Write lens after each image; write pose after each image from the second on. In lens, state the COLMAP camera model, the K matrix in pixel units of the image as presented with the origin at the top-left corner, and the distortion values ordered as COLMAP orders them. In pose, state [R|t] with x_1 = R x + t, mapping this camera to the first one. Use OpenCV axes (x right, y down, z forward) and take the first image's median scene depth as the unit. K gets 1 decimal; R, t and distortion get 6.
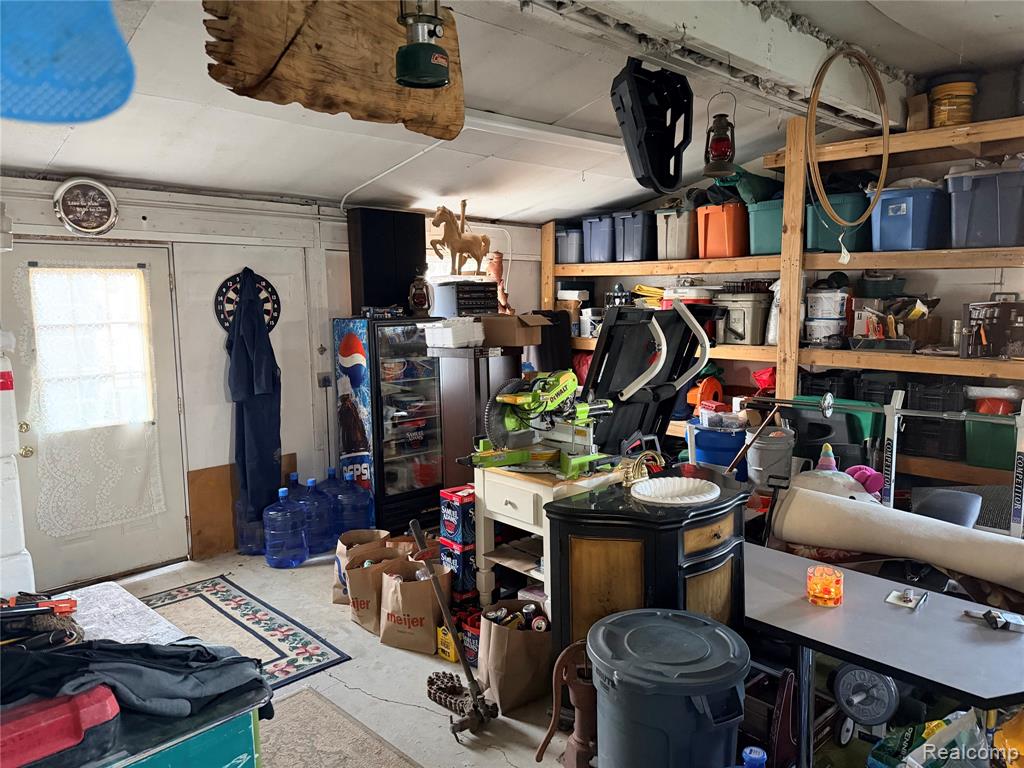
lens RADIAL K [[714.4, 0, 511.3], [0, 714.4, 383.3], [0, 0, 1]] dist [0.044956, -0.009780]
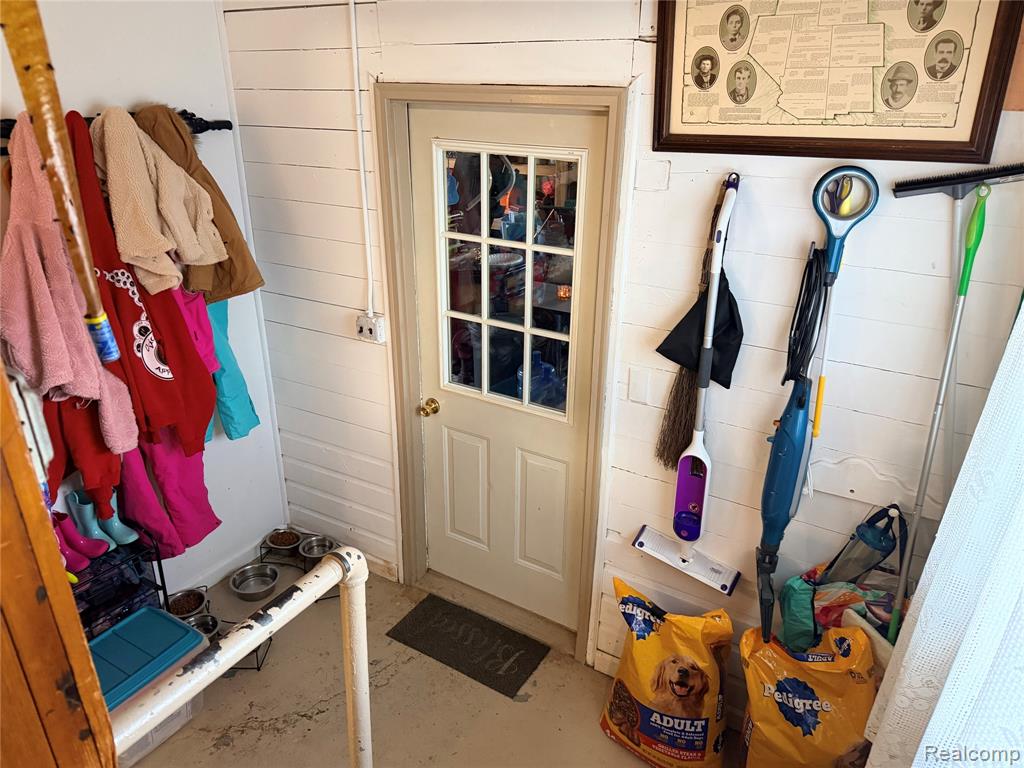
lens RADIAL K [[714.4, 0, 510.6], [0, 714.4, 383.9], [0, 0, 1]] dist [0.044956, -0.009780]
pose [[0.963076, -0.084525, 0.255619, -0.166225], [0.006319, 0.956274, 0.292403, -0.060850], [-0.269157, -0.279991, 0.921498, -0.548420]]
